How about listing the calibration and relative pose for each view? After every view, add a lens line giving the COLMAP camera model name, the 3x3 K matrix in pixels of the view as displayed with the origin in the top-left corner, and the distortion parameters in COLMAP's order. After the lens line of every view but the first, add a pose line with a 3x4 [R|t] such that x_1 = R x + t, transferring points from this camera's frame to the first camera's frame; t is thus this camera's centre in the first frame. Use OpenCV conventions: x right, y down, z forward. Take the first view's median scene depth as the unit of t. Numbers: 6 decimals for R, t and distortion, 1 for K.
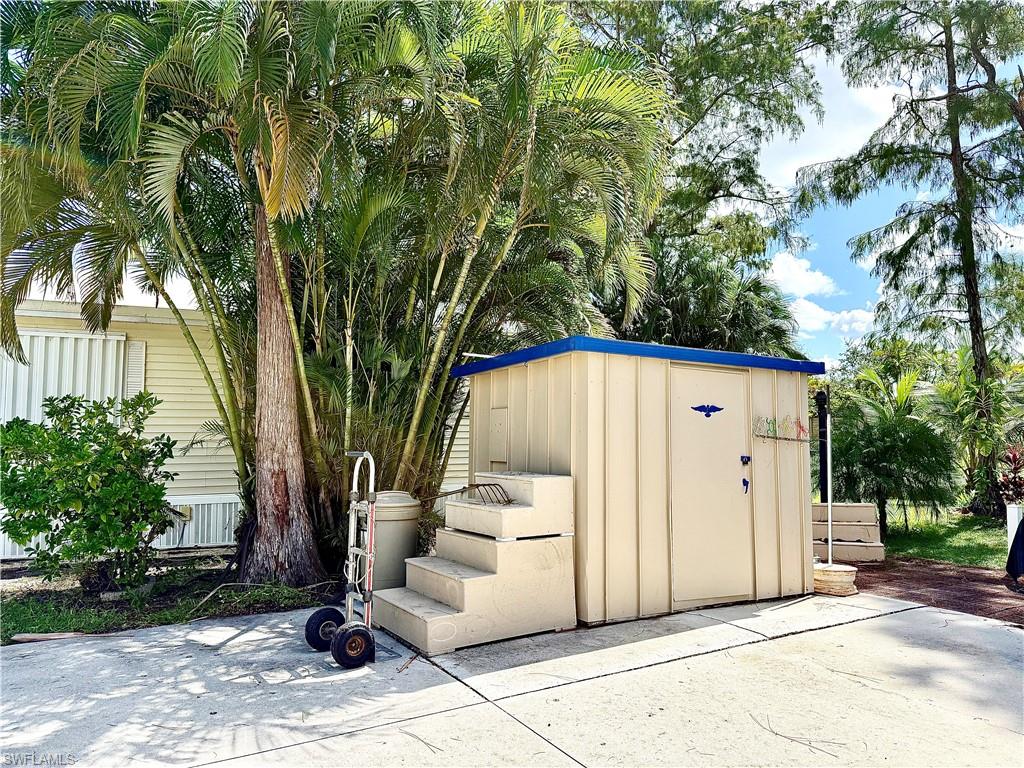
lens RADIAL K [[730.6, 0, 512.0], [0, 730.6, 384.0], [0, 0, 1]] dist [-0.002380, -0.000029]
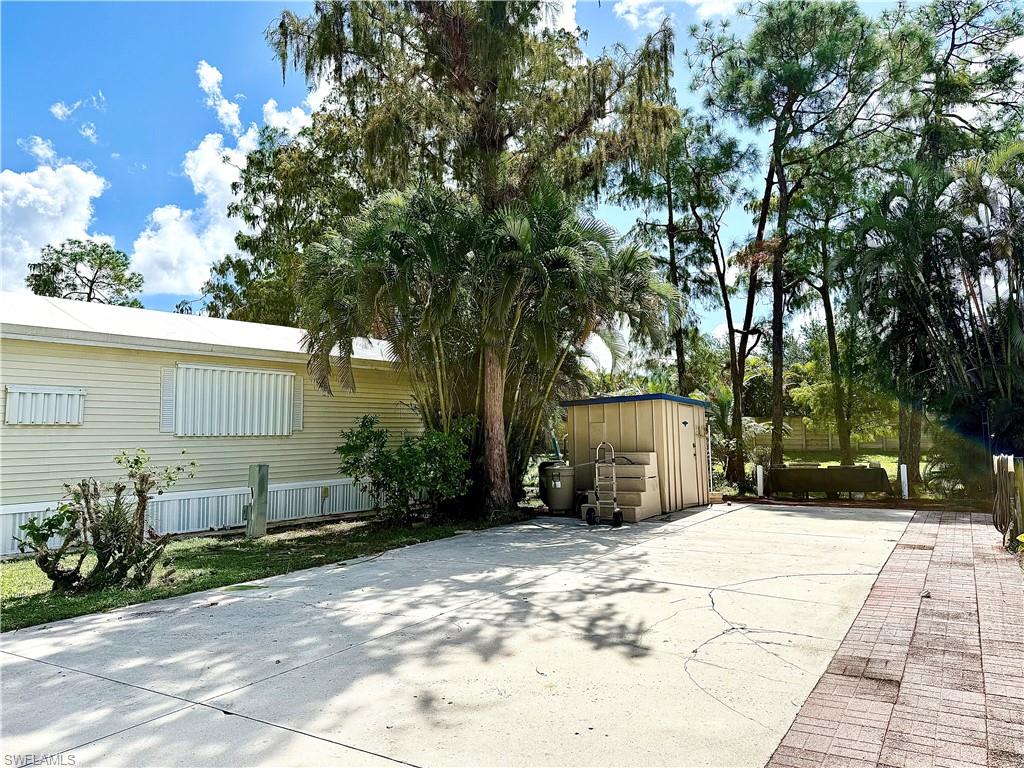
lens RADIAL K [[730.6, 0, 512.0], [0, 730.6, 384.0], [0, 0, 1]] dist [-0.002380, -0.000029]
pose [[0.889101, 0.022534, 0.457156, -1.395219], [-0.018336, 0.999739, -0.013619, -0.051932], [-0.457344, 0.003727, 0.889282, -0.875365]]
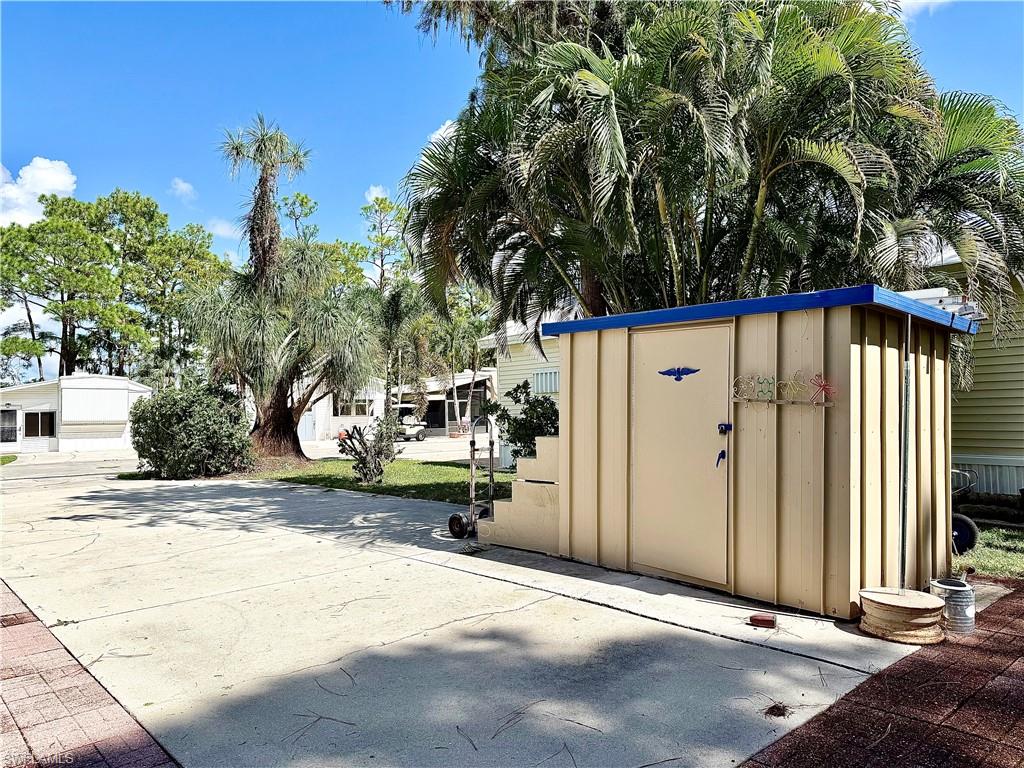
lens RADIAL K [[730.6, 0, 512.0], [0, 730.6, 384.0], [0, 0, 1]] dist [-0.002380, -0.000029]
pose [[0.231879, -0.018912, -0.972561, 1.228685], [0.076486, 0.997070, -0.001153, 0.037997], [0.969733, -0.074120, 0.232646, 0.634813]]
